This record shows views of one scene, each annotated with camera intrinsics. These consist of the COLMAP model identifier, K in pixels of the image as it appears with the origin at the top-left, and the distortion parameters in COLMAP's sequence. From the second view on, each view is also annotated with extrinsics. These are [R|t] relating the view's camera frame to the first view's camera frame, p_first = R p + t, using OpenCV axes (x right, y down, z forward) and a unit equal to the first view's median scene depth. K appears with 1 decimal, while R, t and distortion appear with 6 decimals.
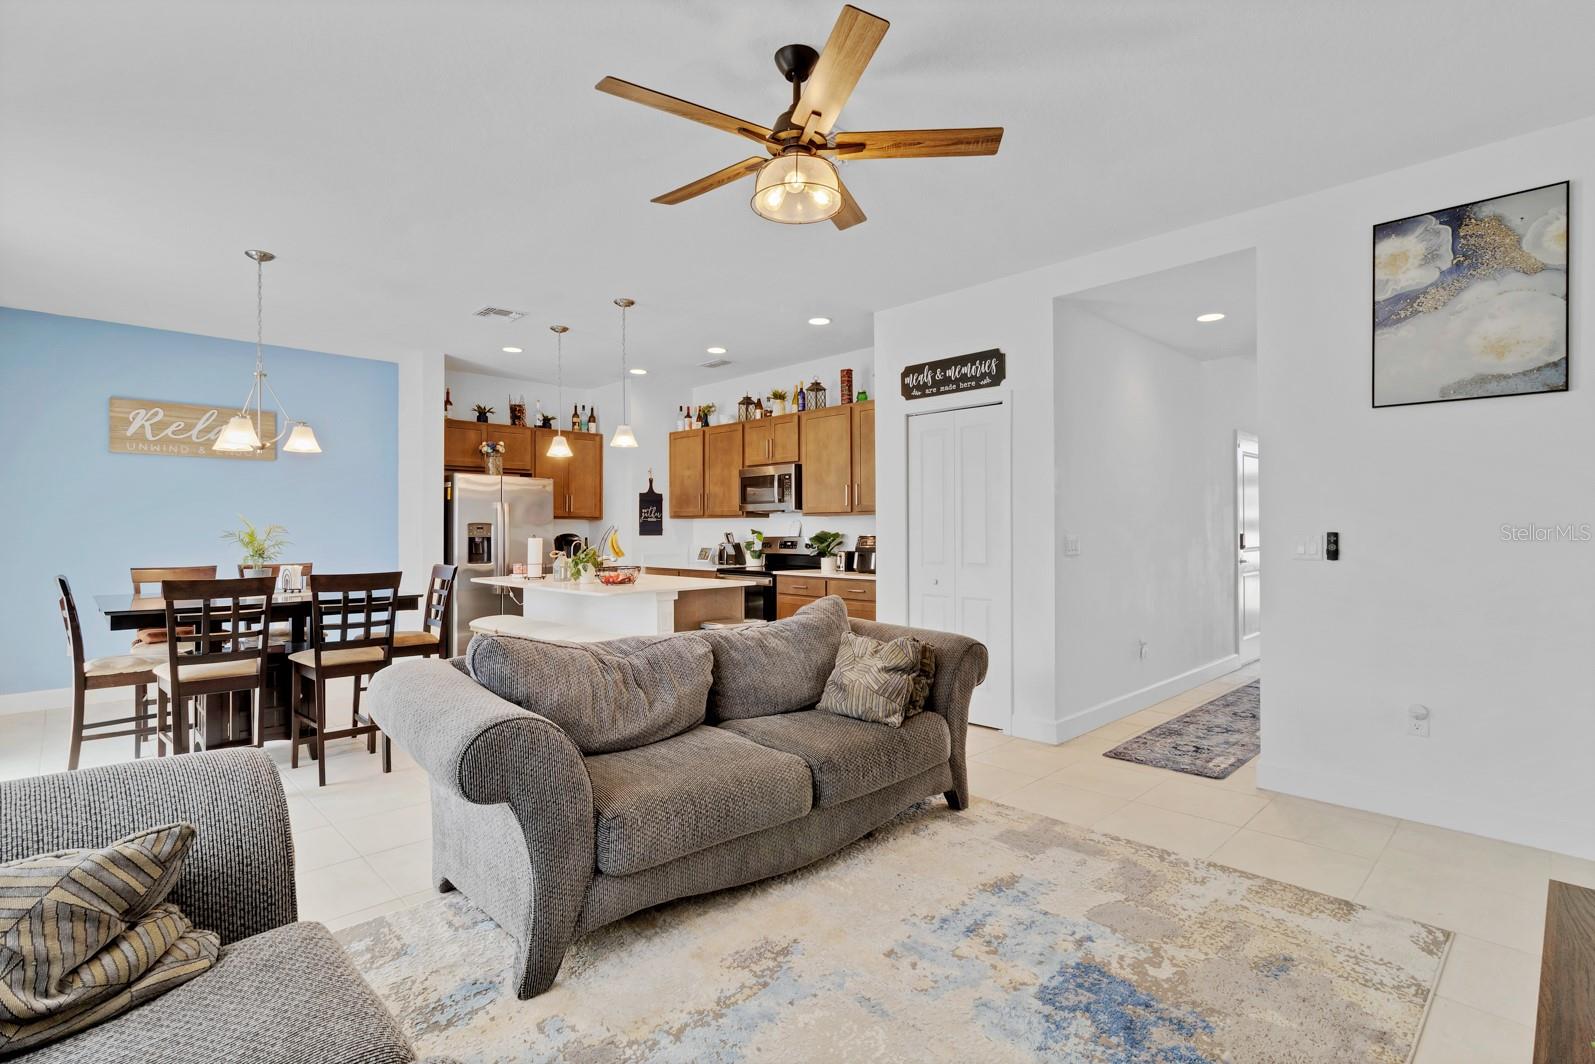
lens RADIAL K [[752.7, 0, 800.9], [0, 752.7, 529.3], [0, 0, 1]] dist [0.002870, 0.000049]
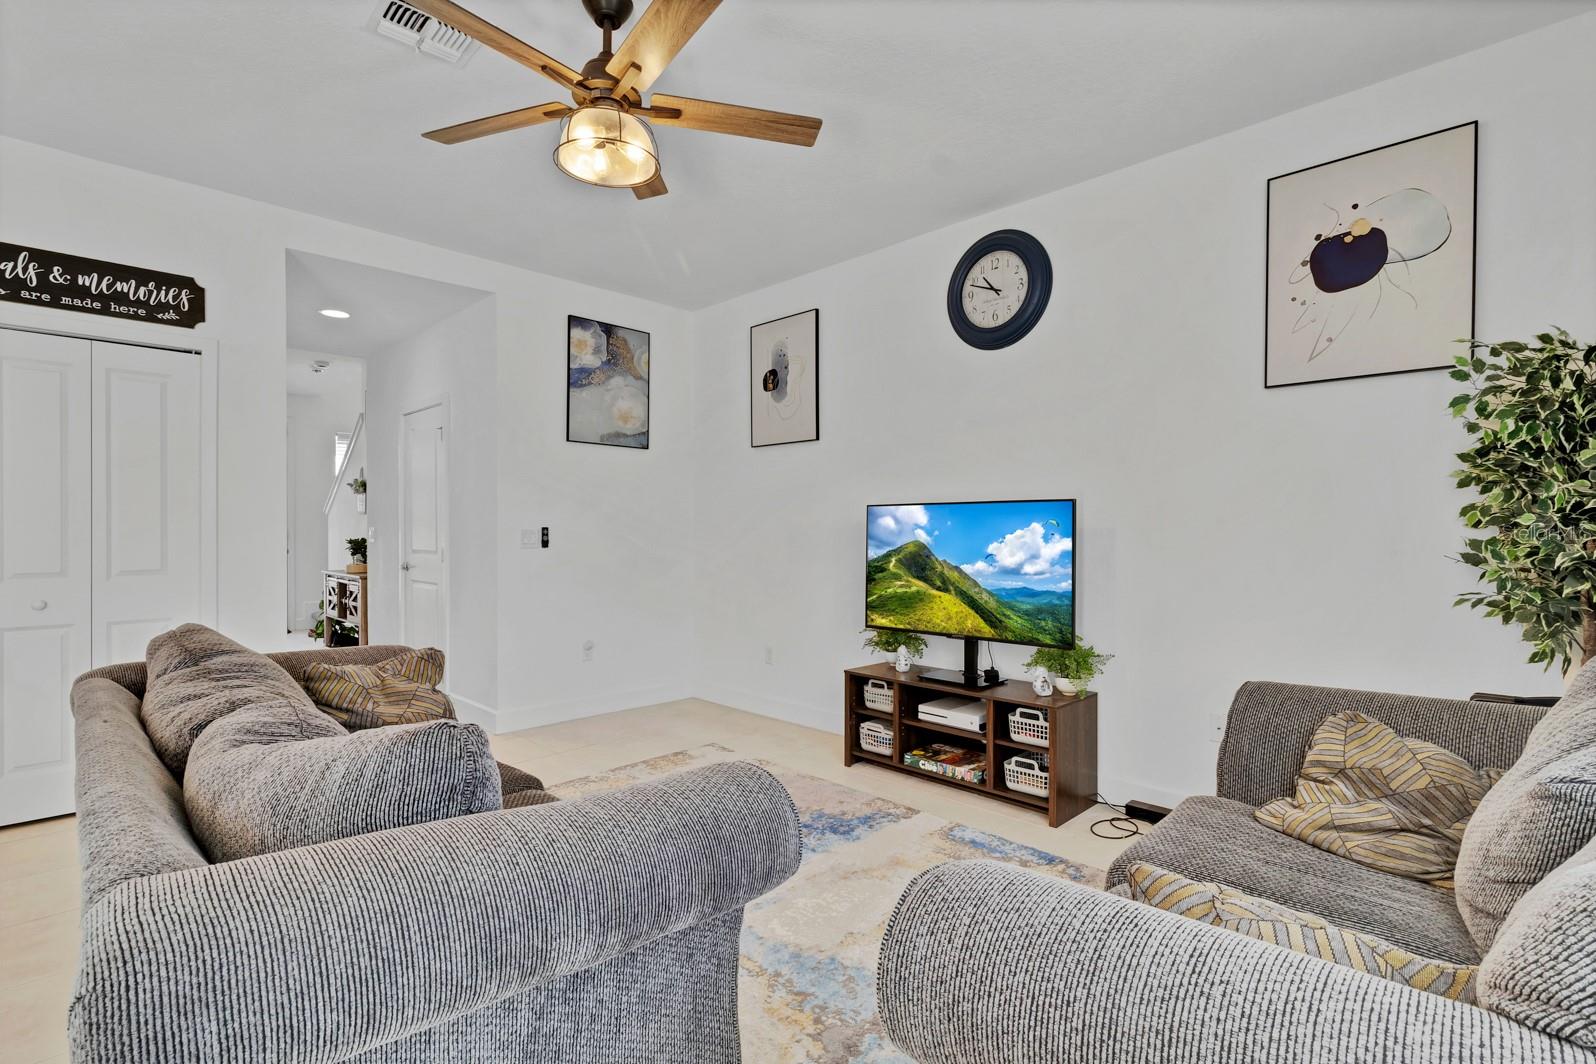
lens RADIAL K [[750.6, 0, 799.1], [0, 750.6, 534.5], [0, 0, 1]] dist [0.001883, 0.000494]
pose [[-0.014438, -0.004785, 0.999884, -0.358376], [-0.004082, 0.999980, 0.004726, 0.004986], [-0.999887, -0.004014, -0.014458, 0.301285]]
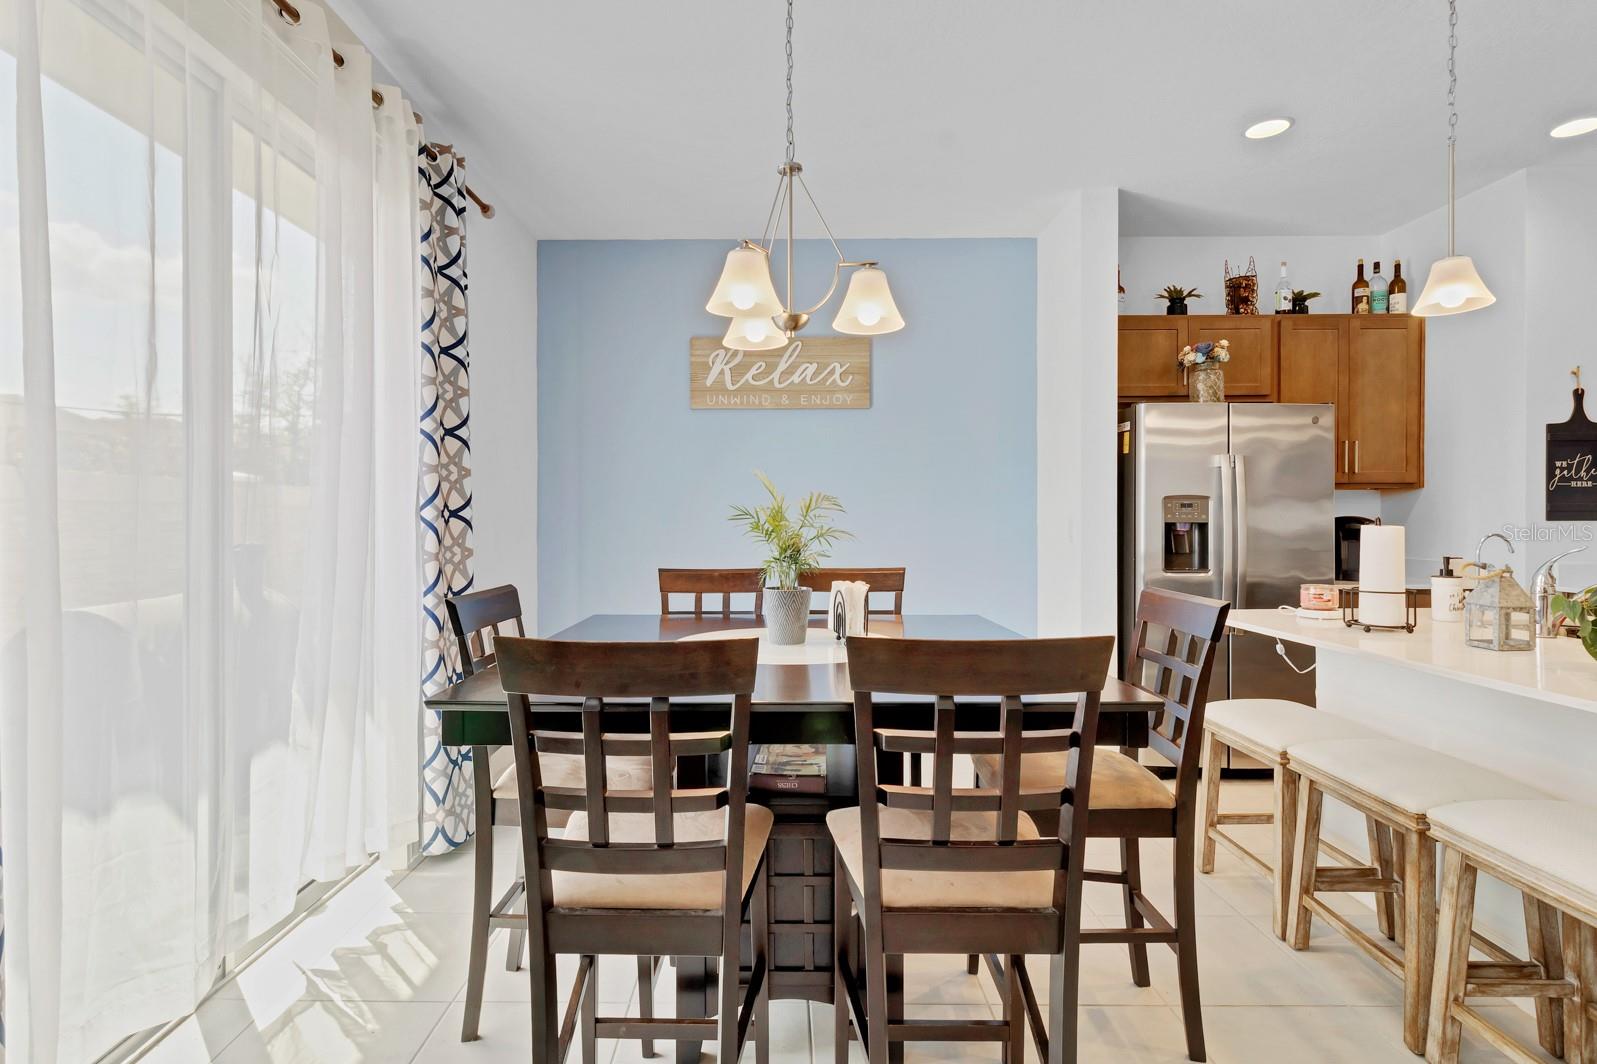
lens RADIAL K [[790.9, 0, 768.8], [0, 790.9, 523.5], [0, 0, 1]] dist [-0.001306, -0.000271]
pose [[0.703475, 0.005241, -0.710700, -0.251208], [0.002611, 0.999947, 0.009958, 0.005199], [0.710715, -0.008861, 0.703424, 0.427393]]
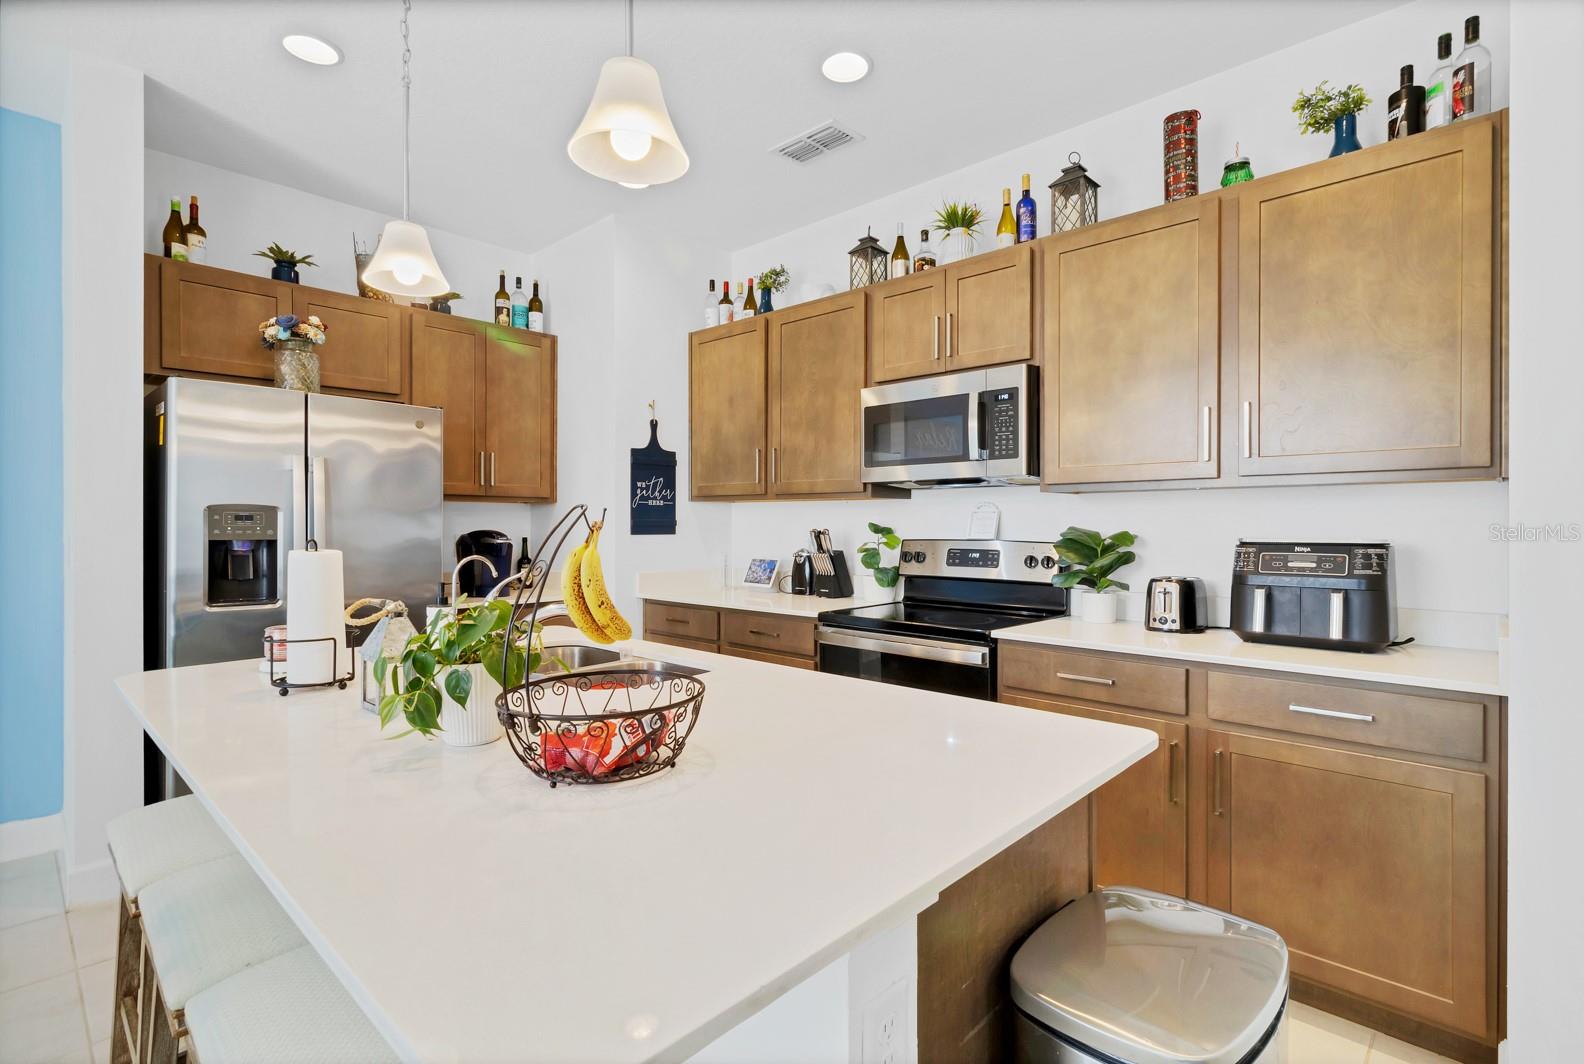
lens RADIAL K [[751.4, 0, 795.9], [0, 751.4, 532.1], [0, 0, 1]] dist [0.001852, 0.000134]
pose [[0.999177, 0.003864, 0.040371, -0.154156], [-0.004398, 0.999904, 0.013138, -0.000300], [-0.040316, -0.013305, 0.999098, 0.613569]]
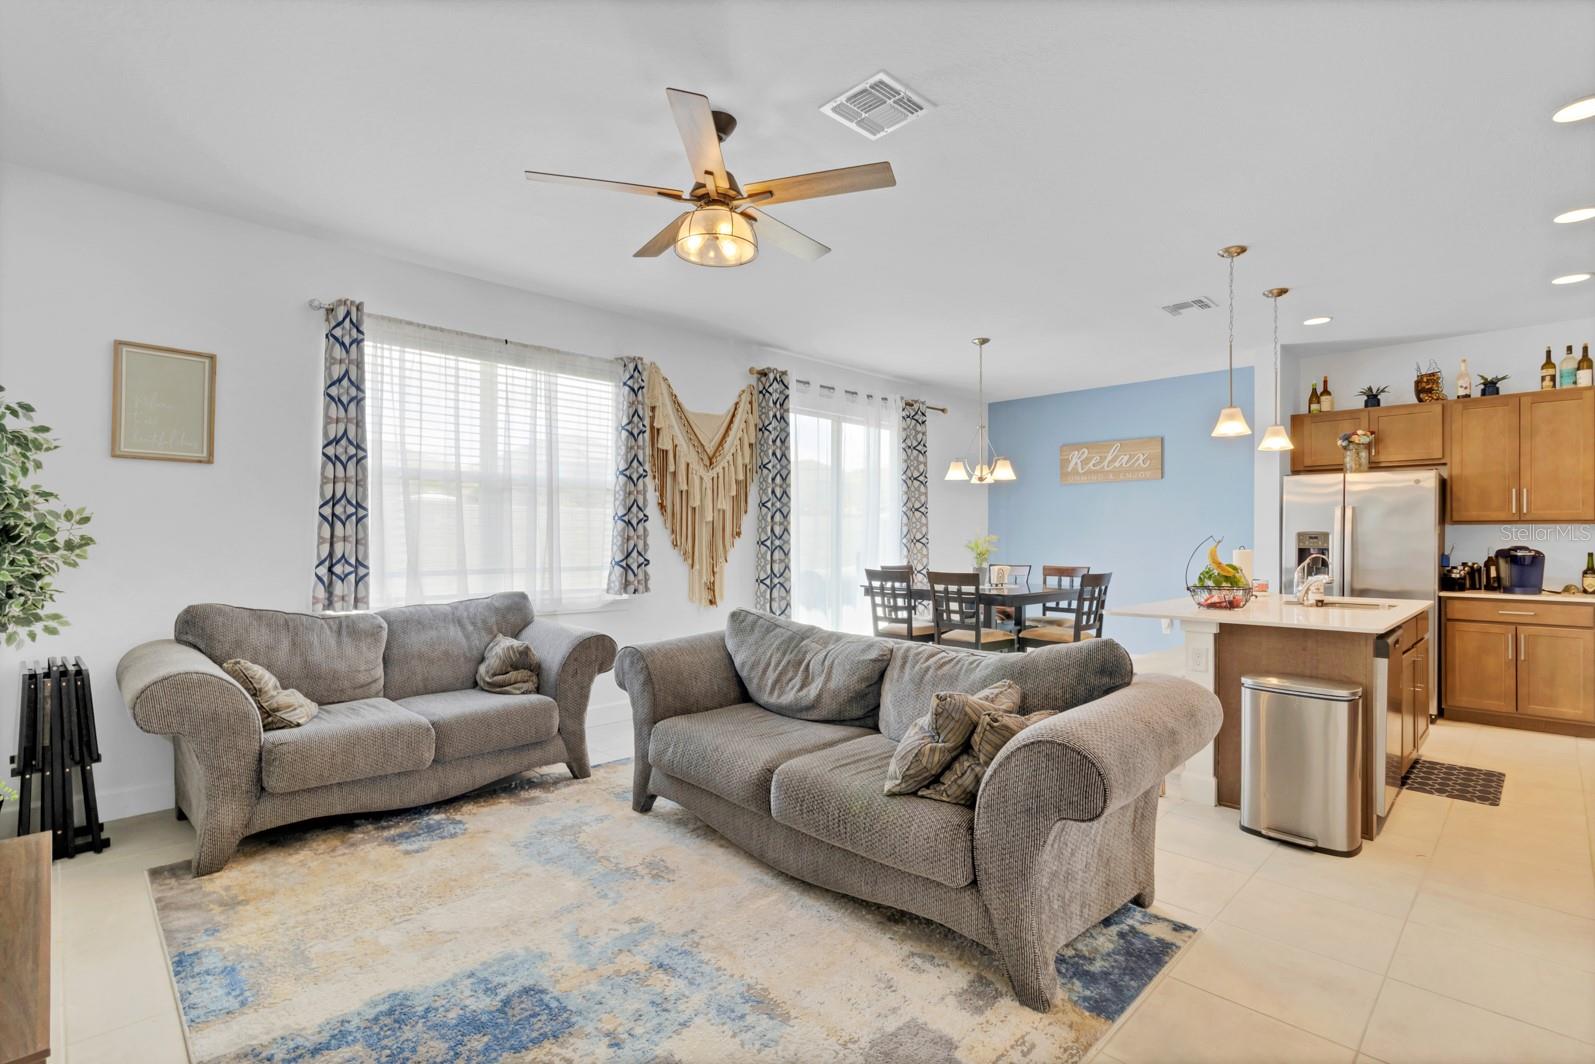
lens RADIAL K [[752.7, 0, 800.9], [0, 752.7, 529.3], [0, 0, 1]] dist [0.002870, 0.000049]
pose [[0.007565, -0.010177, -0.999920, 0.439404], [-0.000625, 0.999948, -0.010182, -0.002242], [0.999971, 0.000702, 0.007558, 0.435010]]
